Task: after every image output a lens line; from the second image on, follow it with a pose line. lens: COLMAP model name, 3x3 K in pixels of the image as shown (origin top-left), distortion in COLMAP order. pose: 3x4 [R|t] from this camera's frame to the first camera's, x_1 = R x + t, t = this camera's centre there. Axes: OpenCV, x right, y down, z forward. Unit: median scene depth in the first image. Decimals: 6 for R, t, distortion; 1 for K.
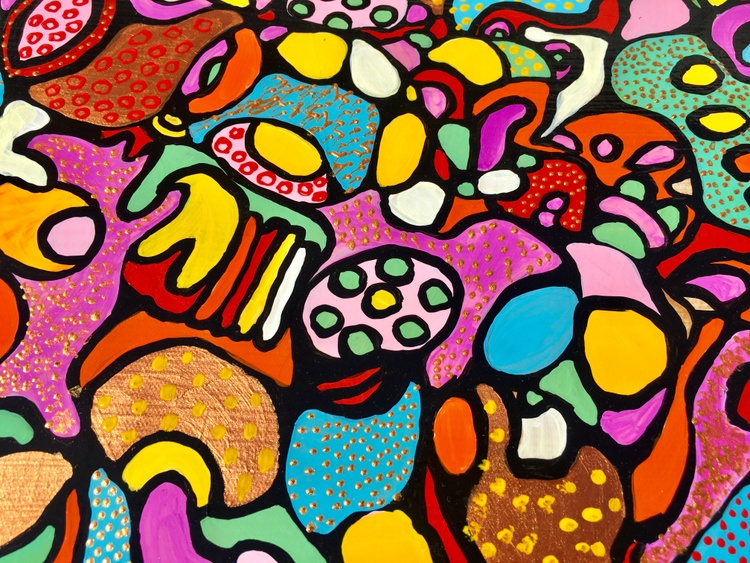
lens RADIAL K [[631.6, 0, 375.0], [0, 631.6, 278.0], [0, 0, 1]] dist [0.065476, -0.106015]
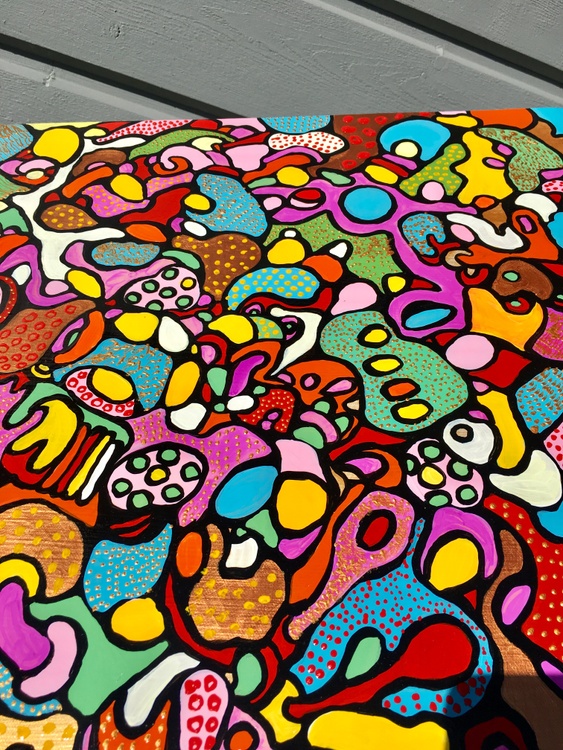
lens RADIAL K [[631.6, 0, 281.0], [0, 631.6, 380.0], [0, 0, 1]] dist [0.065476, -0.106015]
pose [[0.999385, -0.011848, -0.032993, 0.369743], [0.004933, 0.979317, -0.202272, 0.122021], [0.034707, 0.201985, 0.978773, -0.605460]]
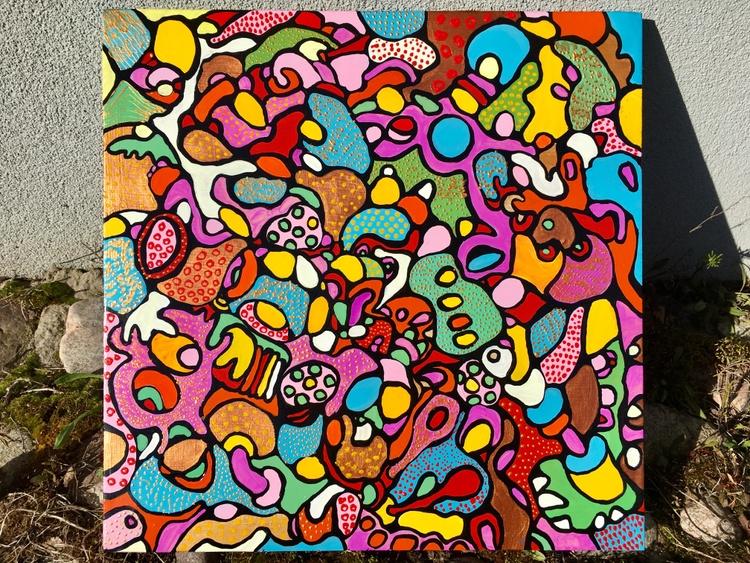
lens RADIAL K [[631.6, 0, 374.1], [0, 631.6, 282.7], [0, 0, 1]] dist [0.065476, -0.106015]
pose [[0.999756, -0.001835, 0.022028, 0.218629], [-0.006972, 0.919515, 0.392994, -1.374222], [-0.020977, -0.393051, 0.919277, -1.279369]]
